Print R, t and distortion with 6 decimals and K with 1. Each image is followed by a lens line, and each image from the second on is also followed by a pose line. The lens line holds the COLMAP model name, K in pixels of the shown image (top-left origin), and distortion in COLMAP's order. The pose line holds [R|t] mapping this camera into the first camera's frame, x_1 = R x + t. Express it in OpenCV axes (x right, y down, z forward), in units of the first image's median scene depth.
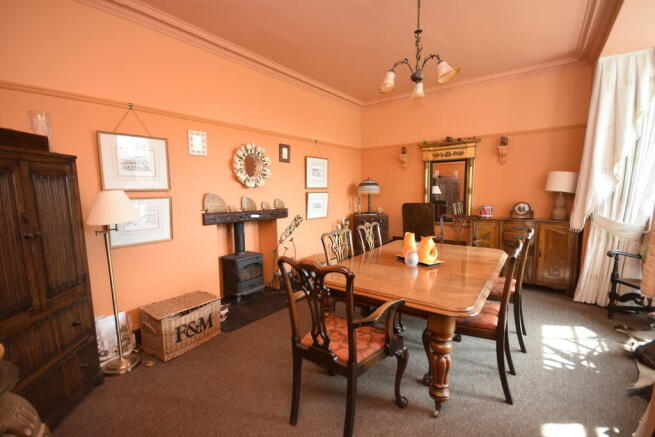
lens RADIAL K [[286.3, 0, 325.9], [0, 286.3, 216.7], [0, 0, 1]] dist [0.000759, -0.008460]
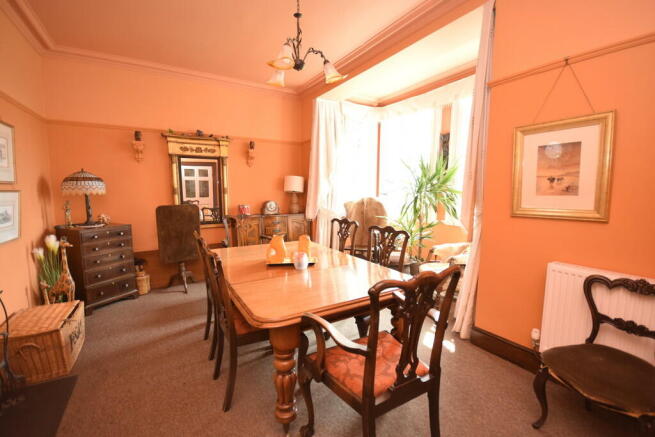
lens RADIAL K [[286.3, 0, 327.0], [0, 286.3, 218.5], [0, 0, 1]] dist [0.000759, -0.008460]
pose [[0.370934, -0.079002, 0.925293, -0.279525], [0.081434, 0.995304, 0.052334, -0.017407], [-0.925082, 0.055937, 0.375626, 0.304596]]
